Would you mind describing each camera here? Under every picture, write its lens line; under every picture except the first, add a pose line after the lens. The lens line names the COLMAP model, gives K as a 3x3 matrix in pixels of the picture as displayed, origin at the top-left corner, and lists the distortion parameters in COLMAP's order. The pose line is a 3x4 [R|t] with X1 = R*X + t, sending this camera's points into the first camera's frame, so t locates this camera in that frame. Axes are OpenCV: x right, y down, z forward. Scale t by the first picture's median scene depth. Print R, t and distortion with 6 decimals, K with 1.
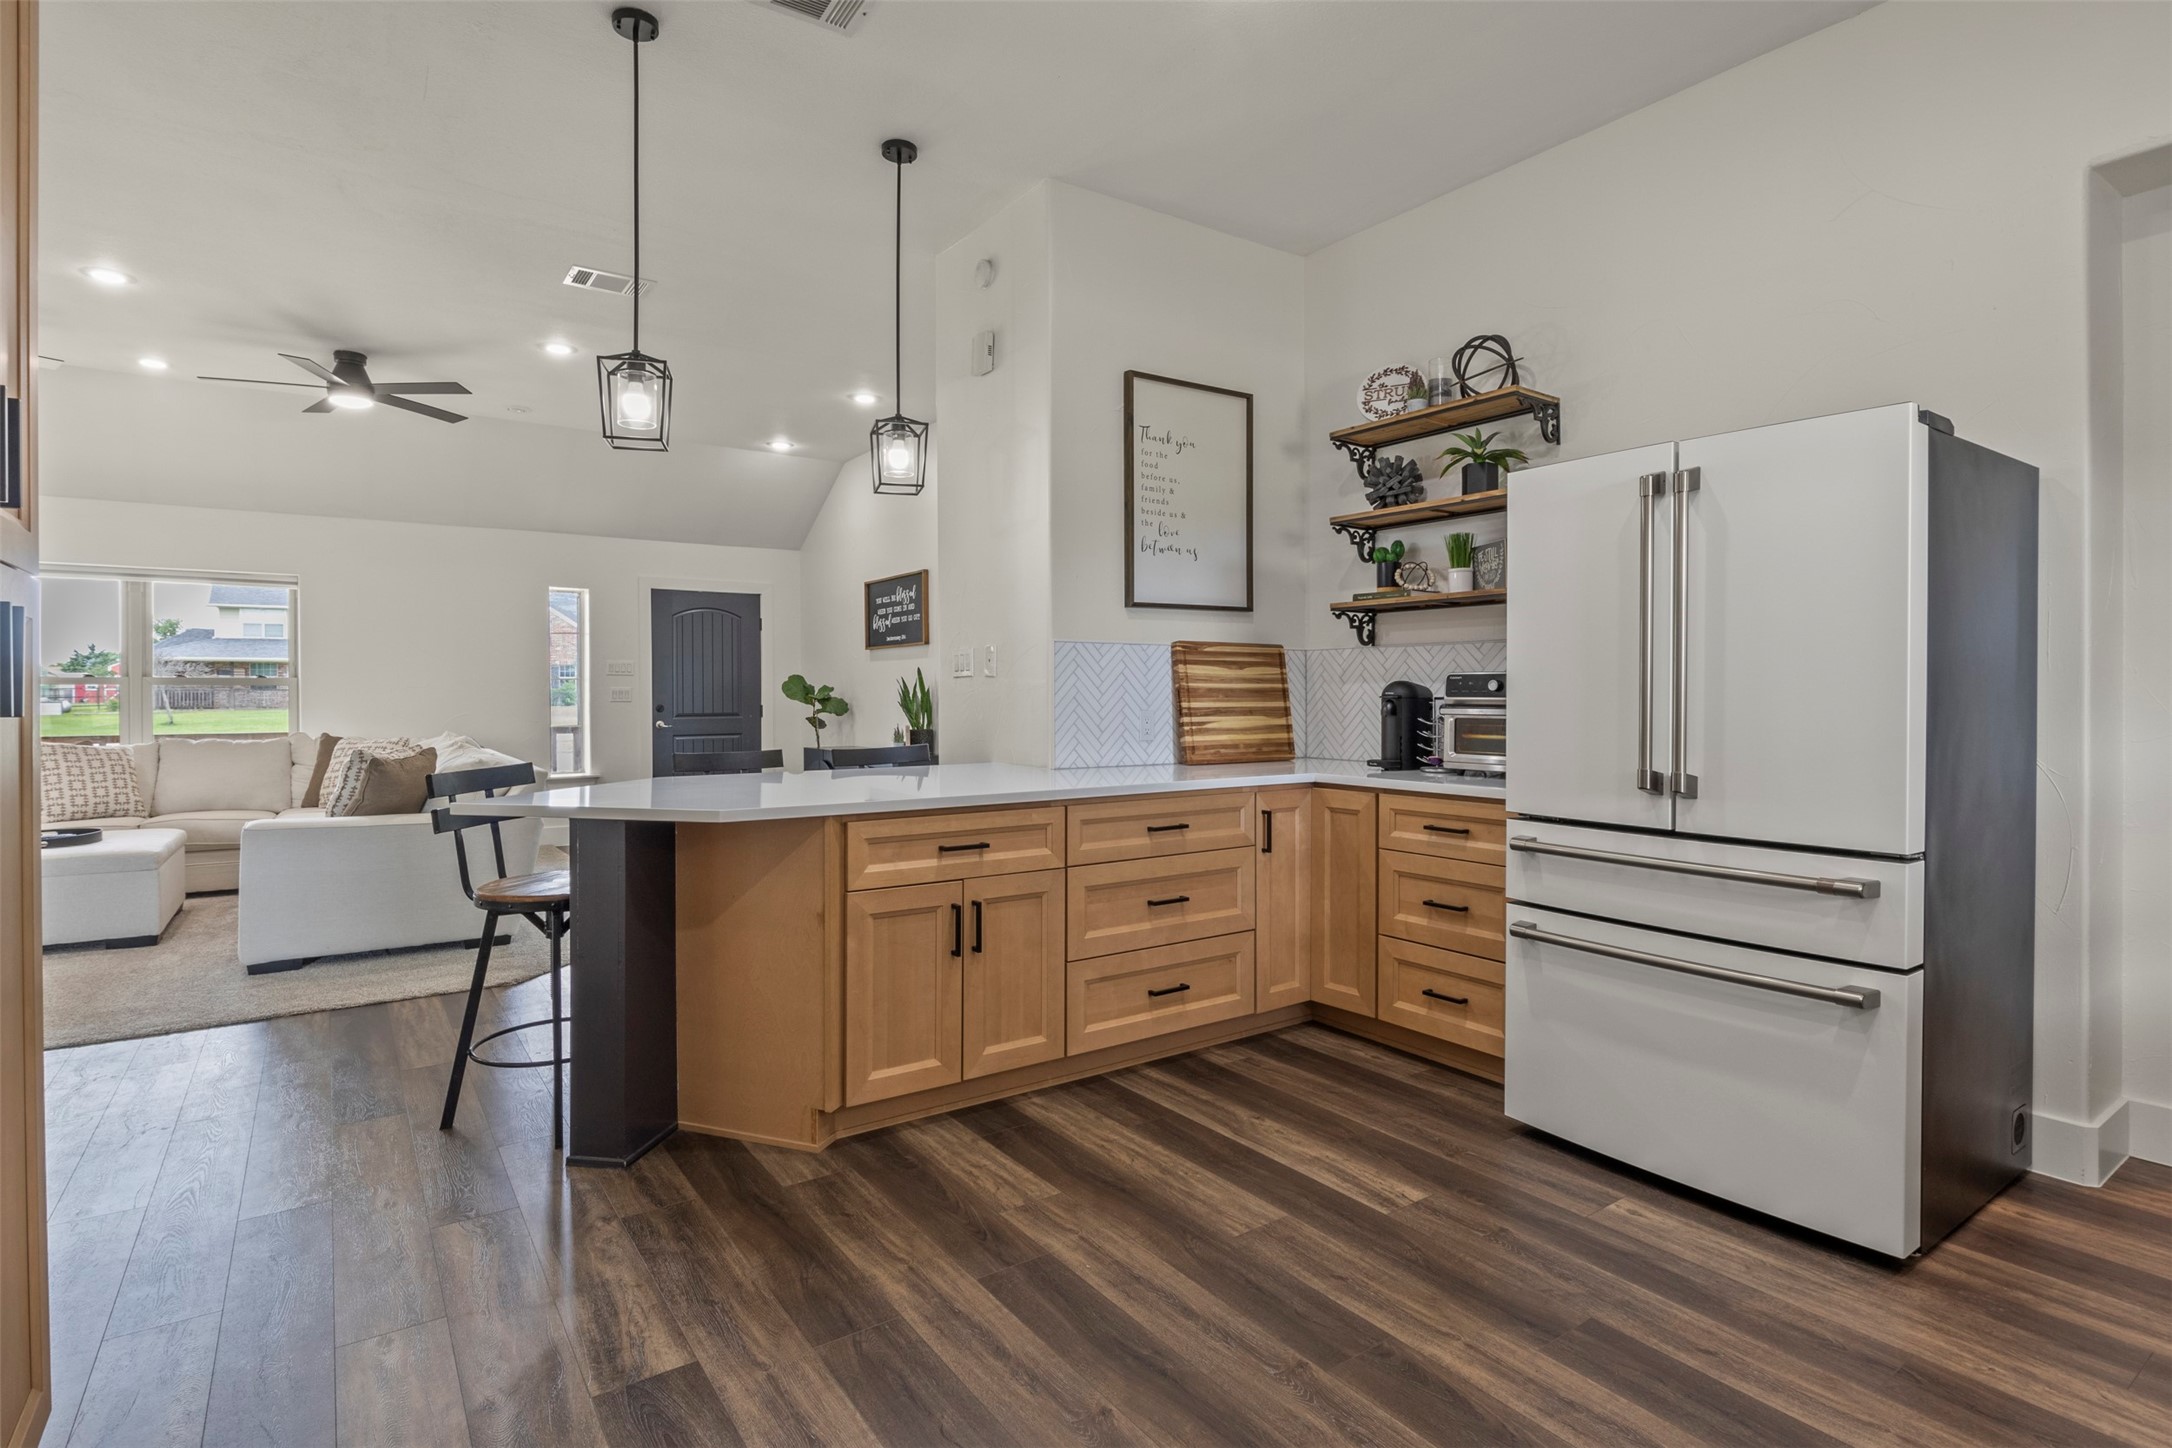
lens RADIAL K [[1120.2, 0, 1138.4], [0, 1120.2, 703.3], [0, 0, 1]] dist [-0.017561, -0.004800]
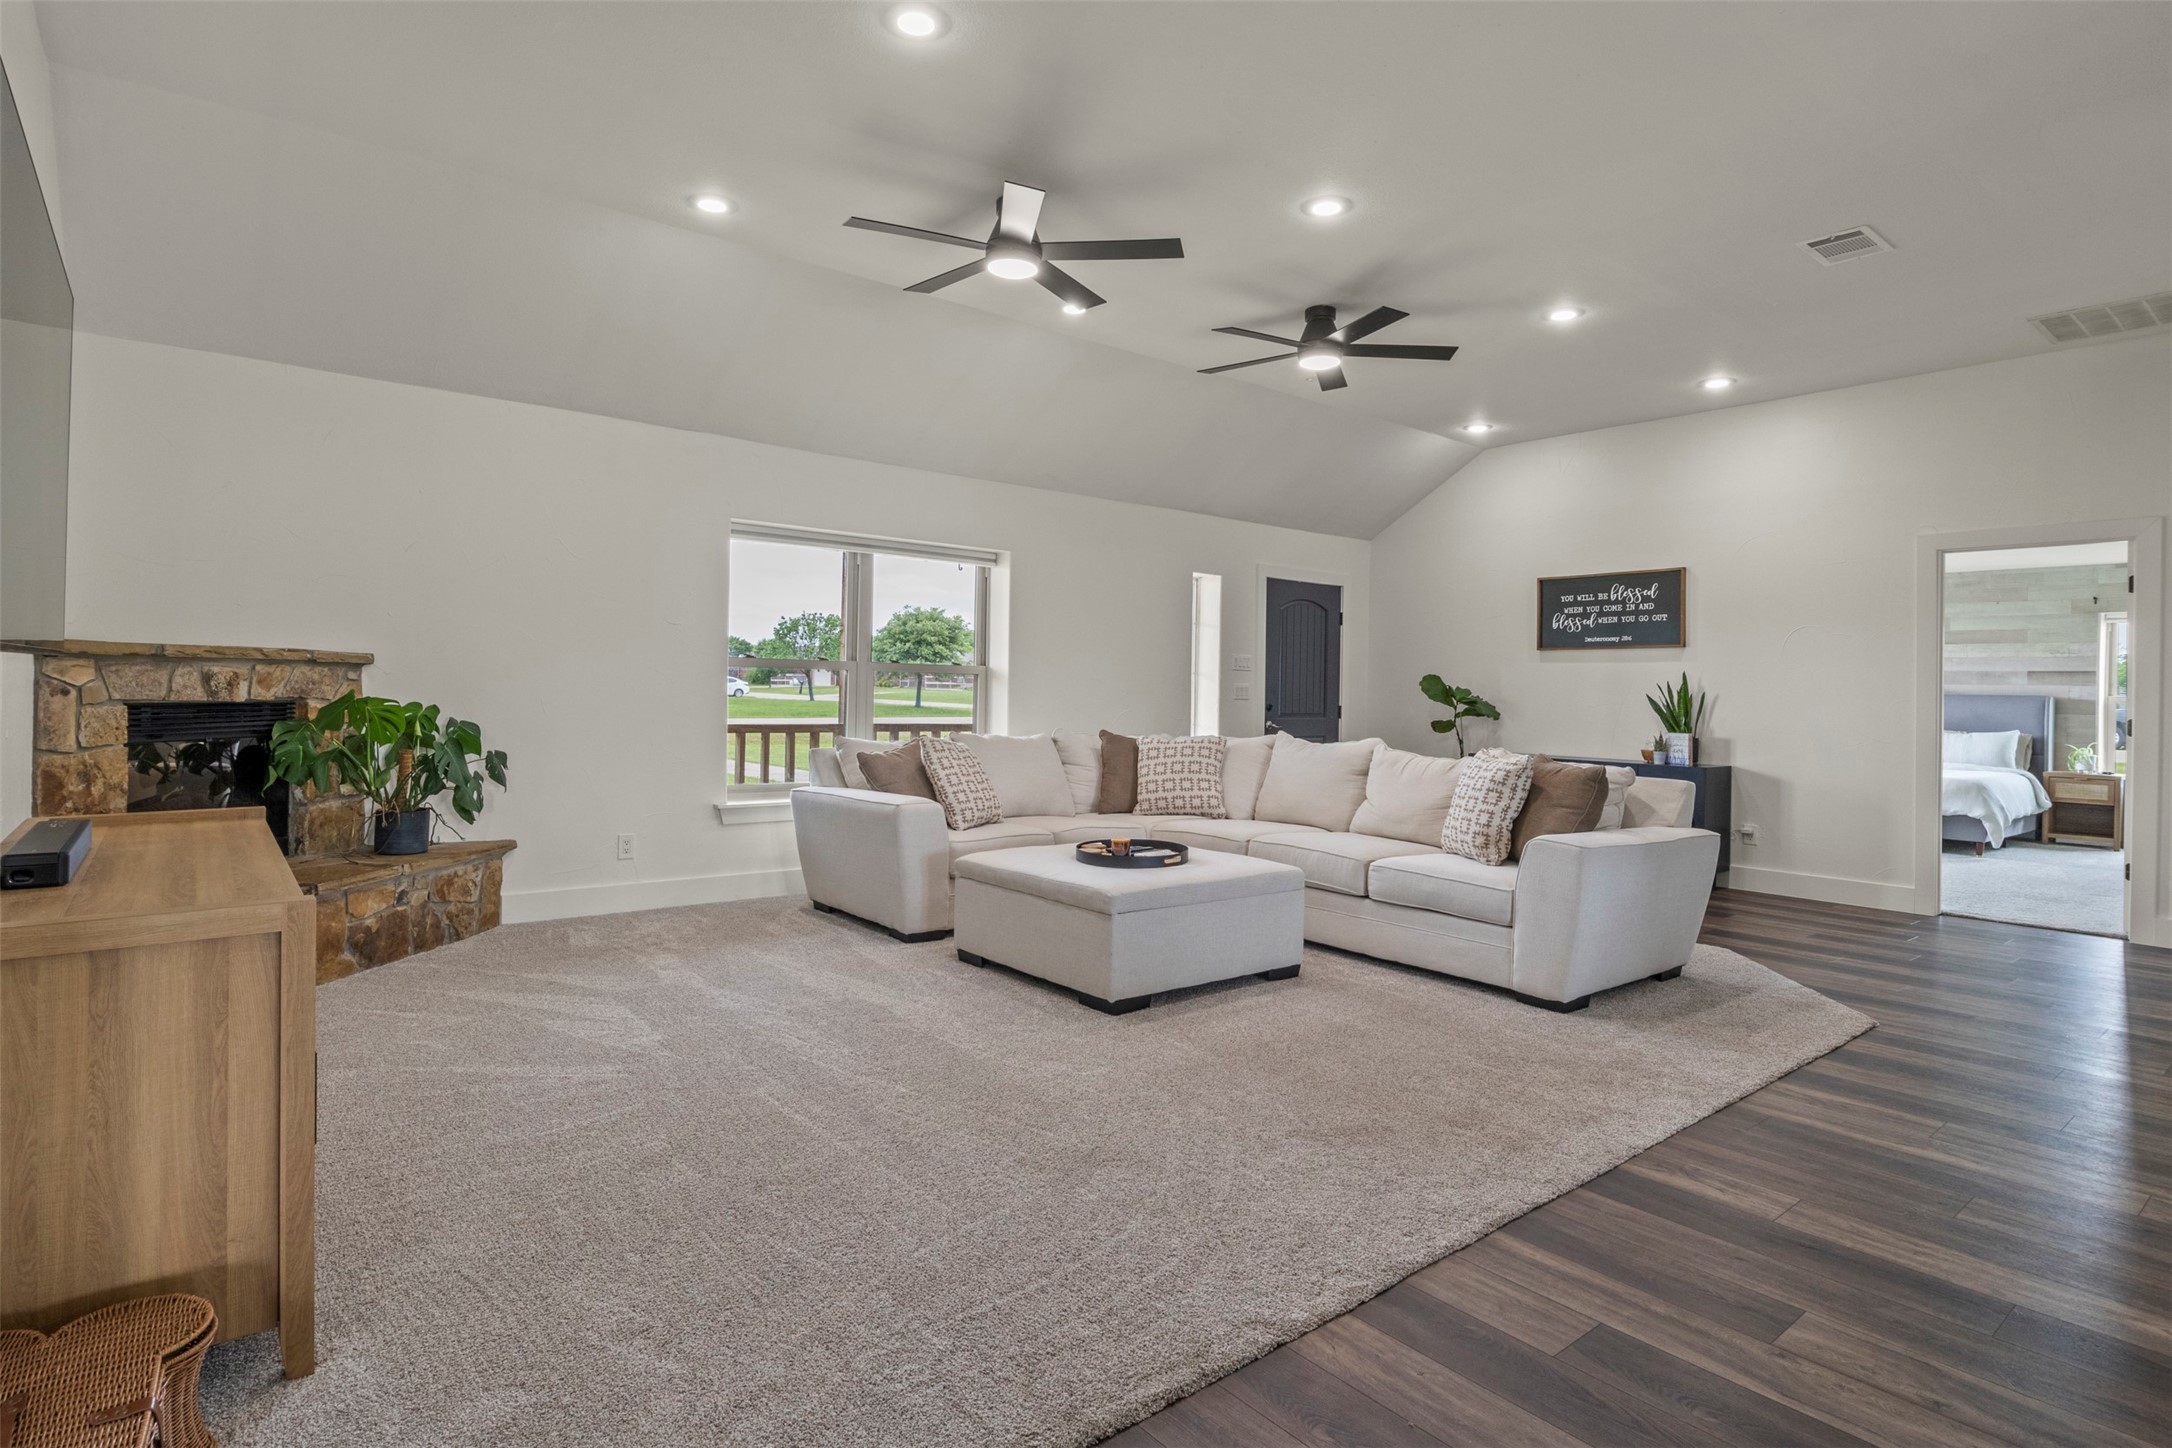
lens RADIAL K [[1120.2, 0, 1056.1], [0, 1120.2, 695.3], [0, 0, 1]] dist [-0.017561, -0.004800]
pose [[0.998768, 0.021340, 0.044803, -0.688739], [-0.021035, 0.999752, -0.007286, 0.005494], [-0.044947, 0.006335, 0.998969, 0.079419]]
